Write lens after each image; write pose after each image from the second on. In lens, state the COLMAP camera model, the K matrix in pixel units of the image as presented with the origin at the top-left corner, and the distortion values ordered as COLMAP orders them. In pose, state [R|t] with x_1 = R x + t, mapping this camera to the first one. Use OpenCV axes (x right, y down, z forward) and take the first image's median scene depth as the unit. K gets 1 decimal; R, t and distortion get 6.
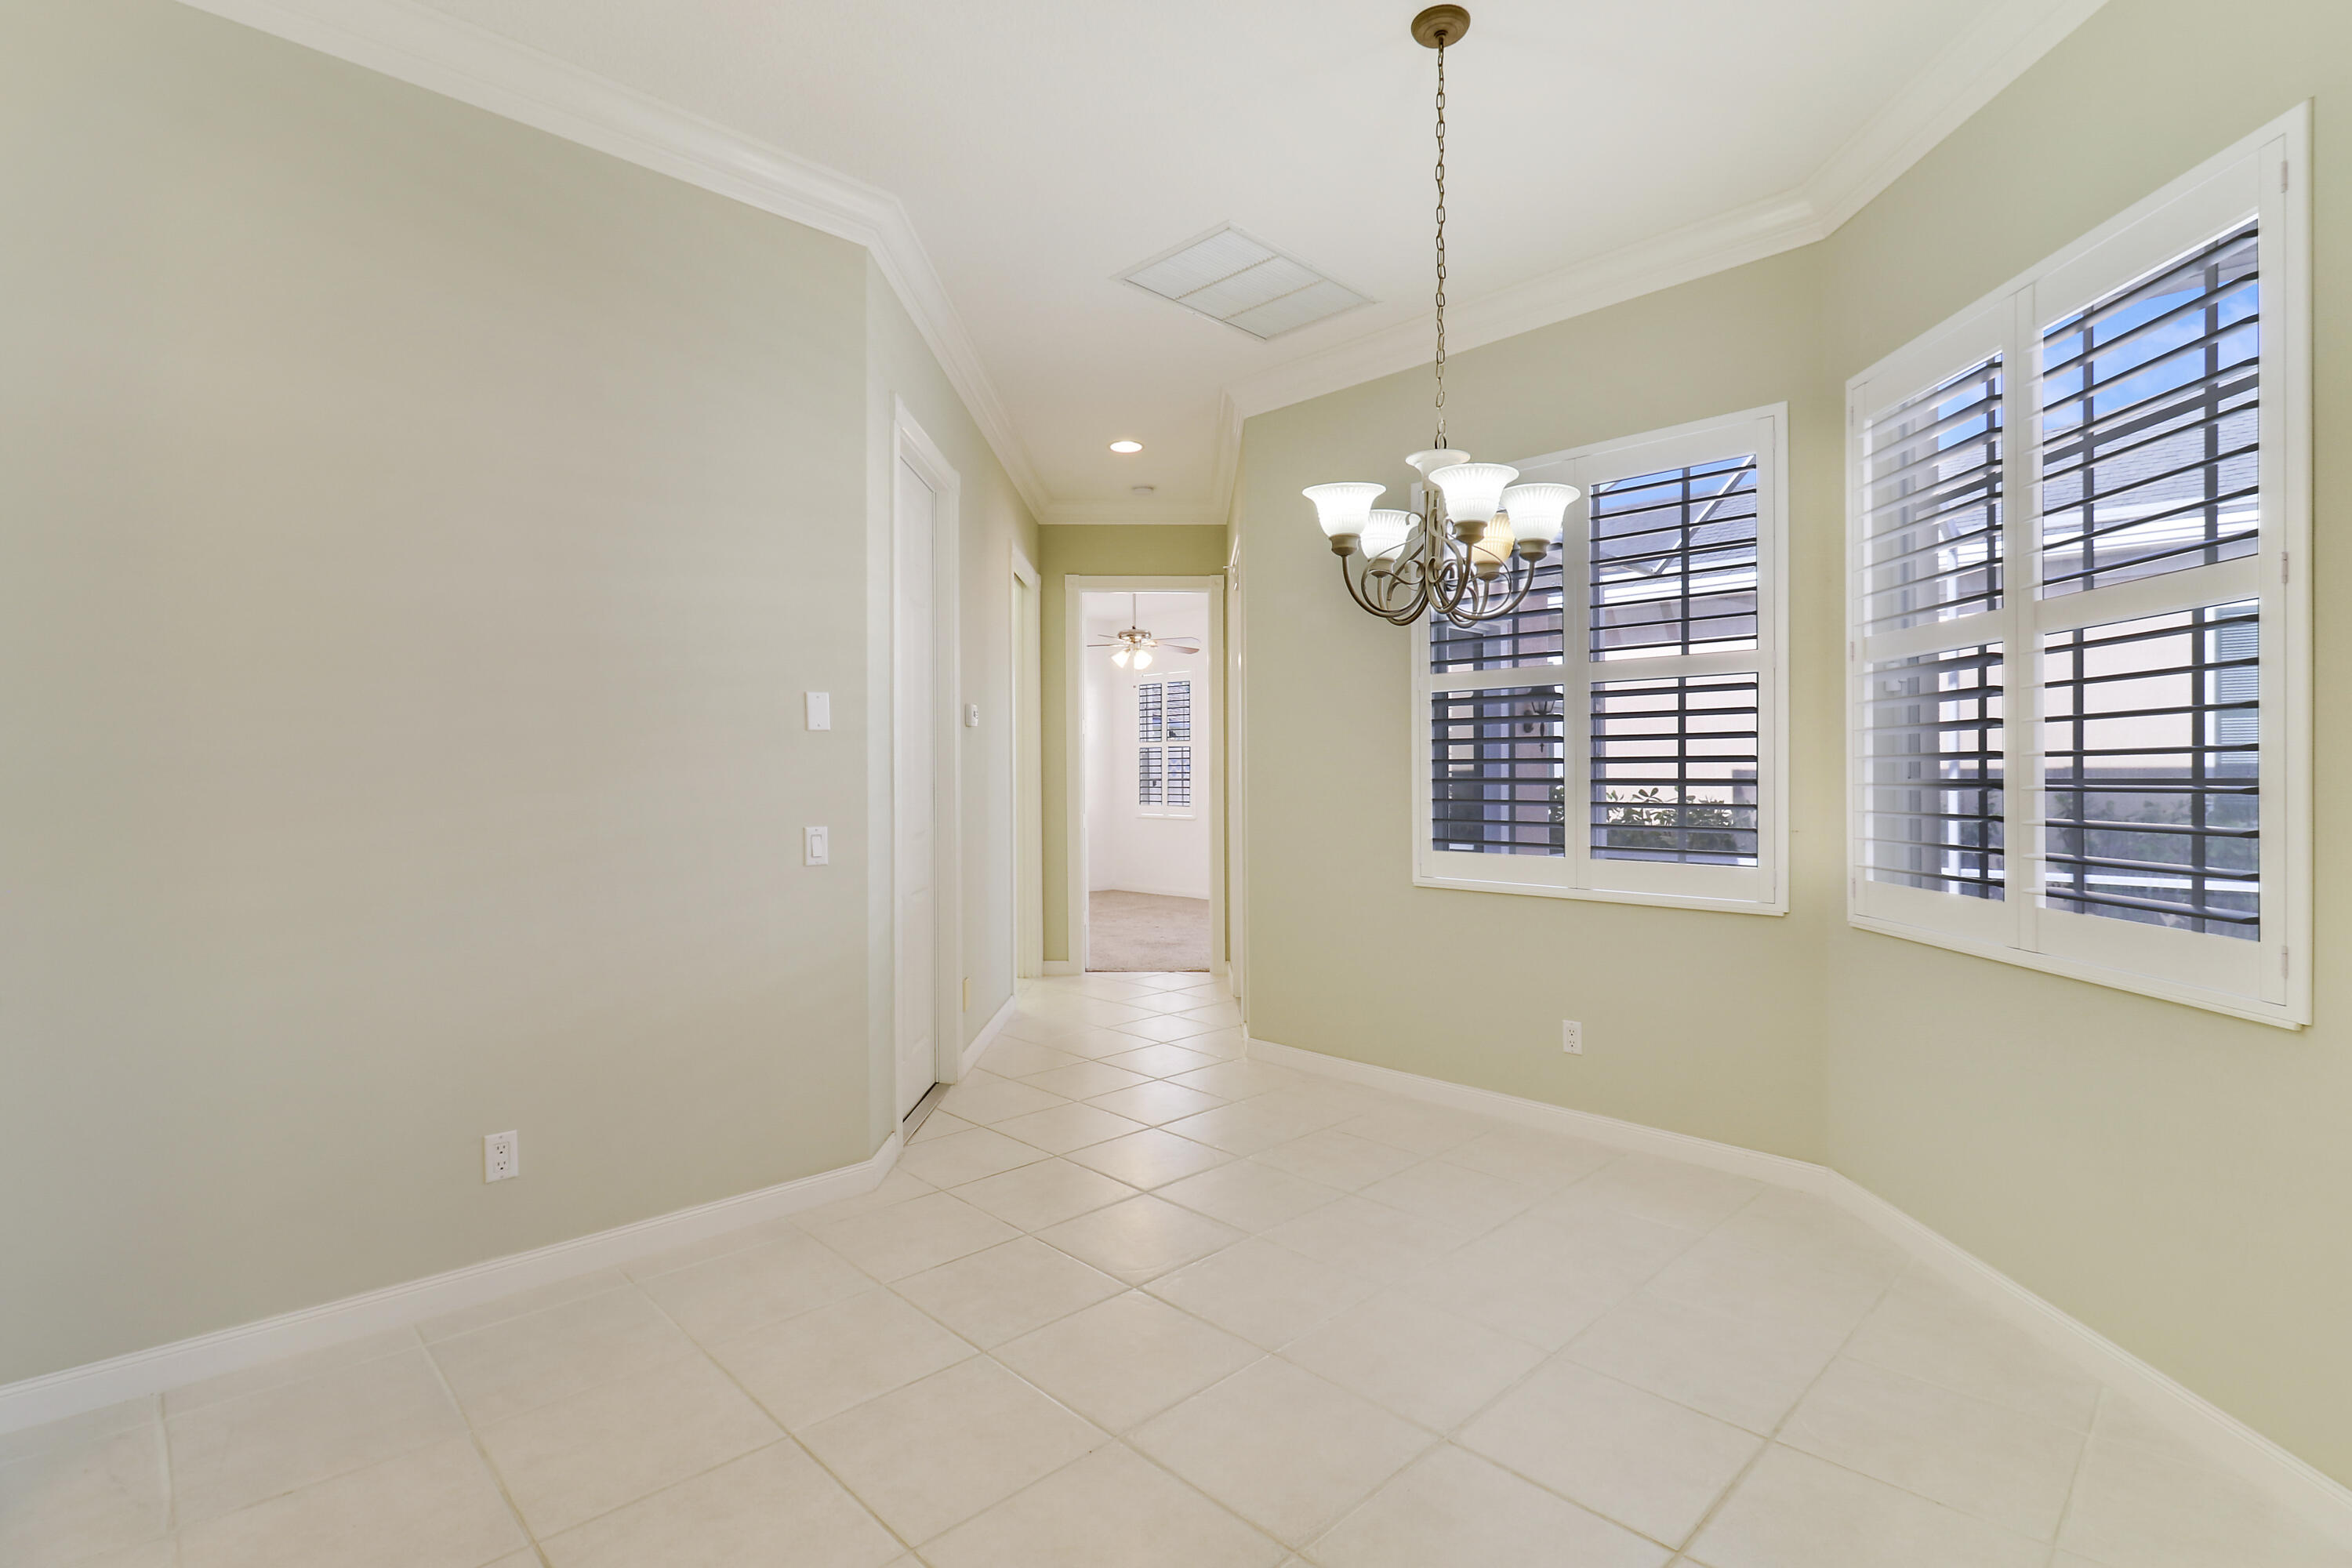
lens RADIAL K [[1109.6, 0, 1176.0], [0, 1109.6, 784.0], [0, 0, 1]] dist [-0.002975, -0.001083]
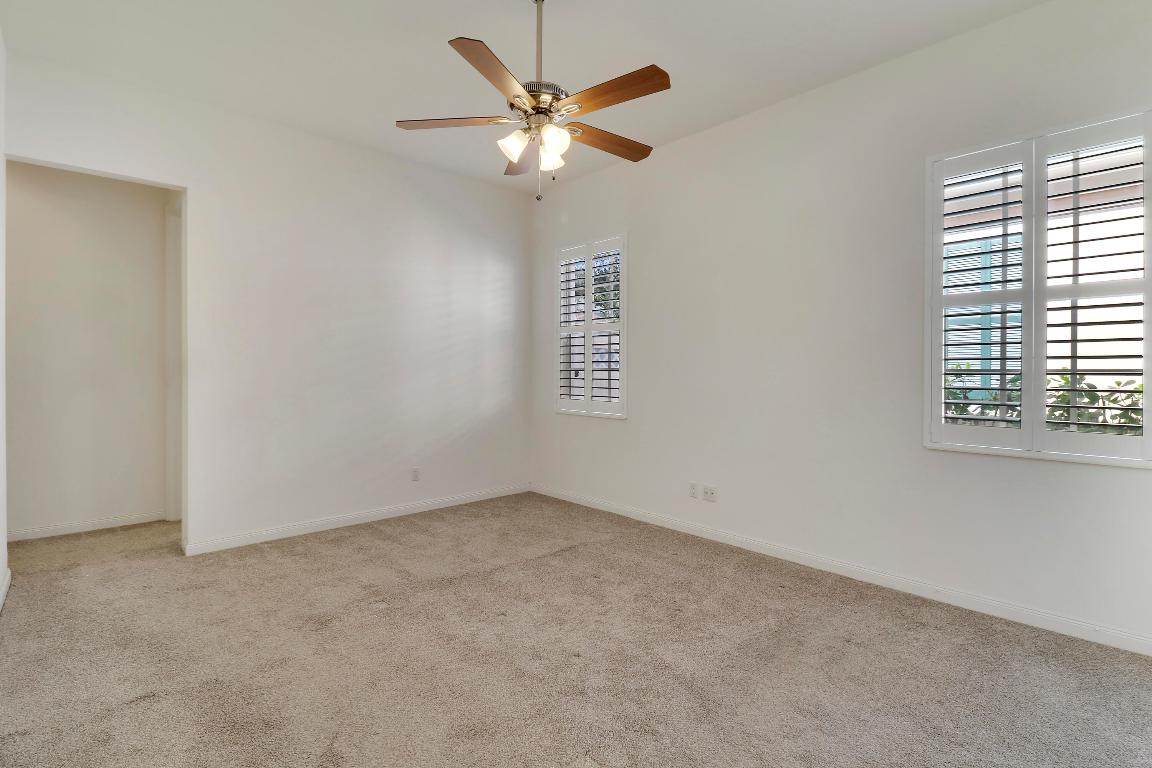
lens RADIAL K [[406.8, 0, 575.7], [0, 406.8, 371.4], [0, 0, 1]] dist [-0.000327, -0.000025]
pose [[0.634169, -0.000664, 0.773194, -0.361582], [0.001680, 0.999998, -0.000519, -0.004067], [-0.773192, 0.001628, 0.634169, 1.168258]]
